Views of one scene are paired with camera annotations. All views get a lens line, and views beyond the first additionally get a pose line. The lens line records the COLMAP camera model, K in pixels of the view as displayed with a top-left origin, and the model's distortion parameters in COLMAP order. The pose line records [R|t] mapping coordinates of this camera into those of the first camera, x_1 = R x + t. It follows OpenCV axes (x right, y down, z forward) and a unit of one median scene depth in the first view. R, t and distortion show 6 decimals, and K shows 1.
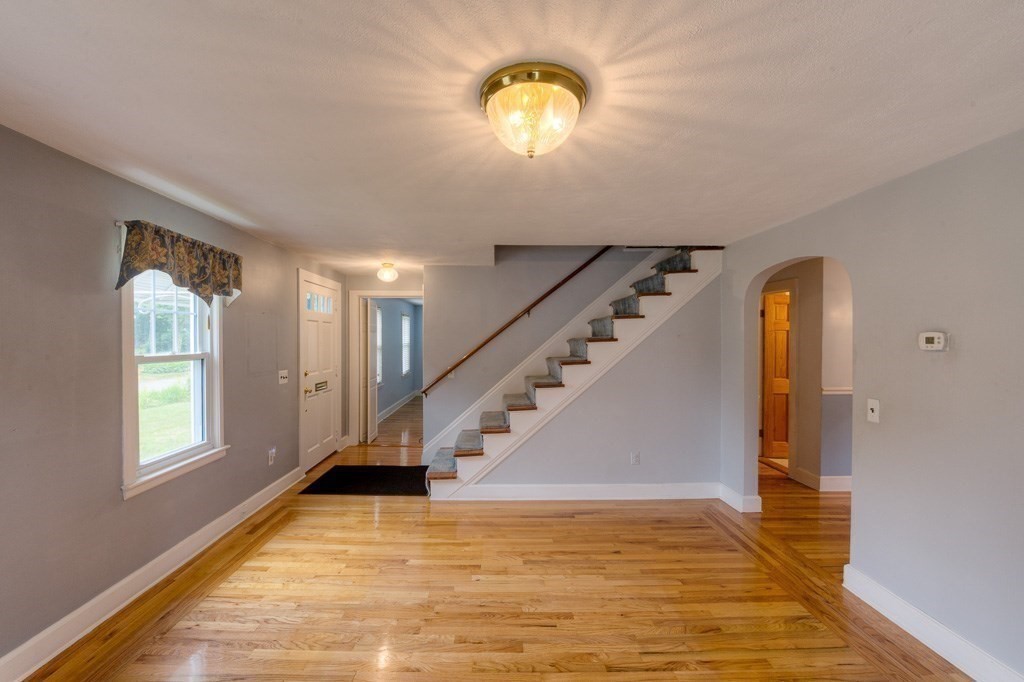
lens RADIAL K [[419.8, 0, 498.0], [0, 419.8, 350.6], [0, 0, 1]] dist [-0.013681, -0.001479]
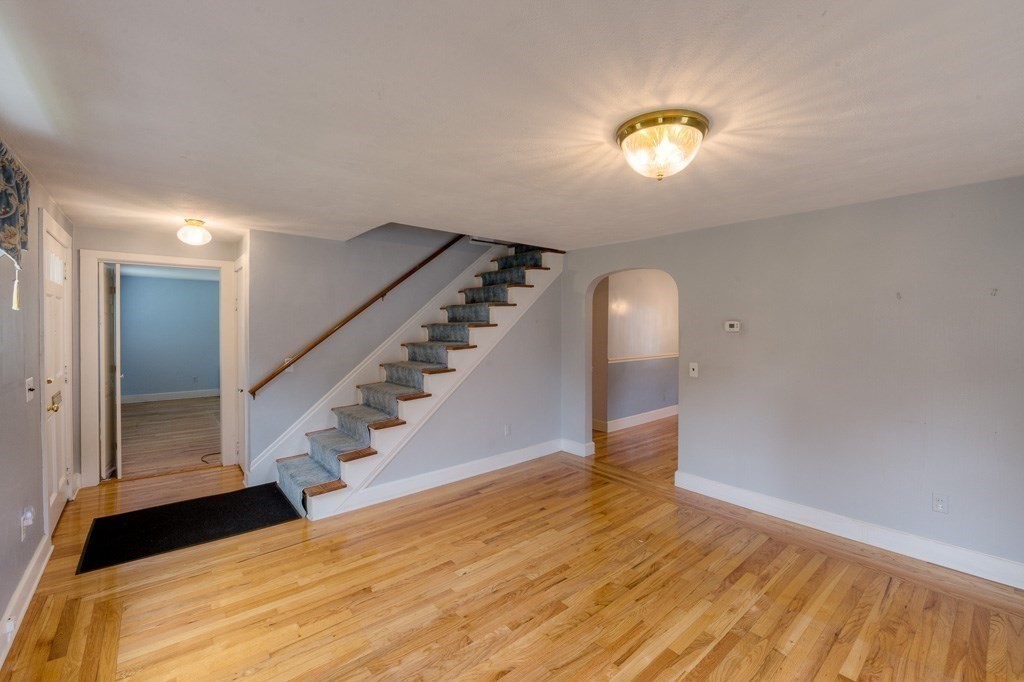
lens RADIAL K [[419.8, 0, 514.8], [0, 419.8, 333.7], [0, 0, 1]] dist [-0.013681, -0.001479]
pose [[0.763713, -0.013839, 0.645407, -0.482346], [0.015660, 0.999873, 0.002909, -0.006399], [-0.645366, 0.007886, 0.763833, 0.151978]]
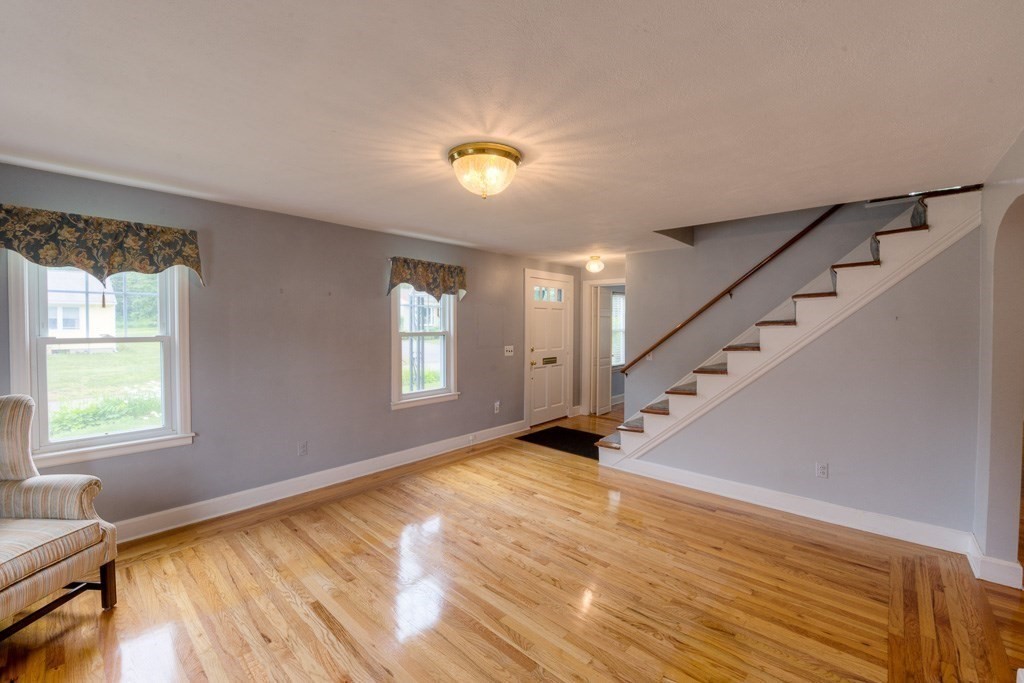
lens RADIAL K [[419.8, 0, 497.2], [0, 419.8, 343.4], [0, 0, 1]] dist [-0.013681, -0.001479]
pose [[0.727037, 0.033367, -0.685787, 0.519120], [-0.019638, 0.999420, 0.027809, 0.003056], [0.686318, -0.006751, 0.727270, -0.021483]]
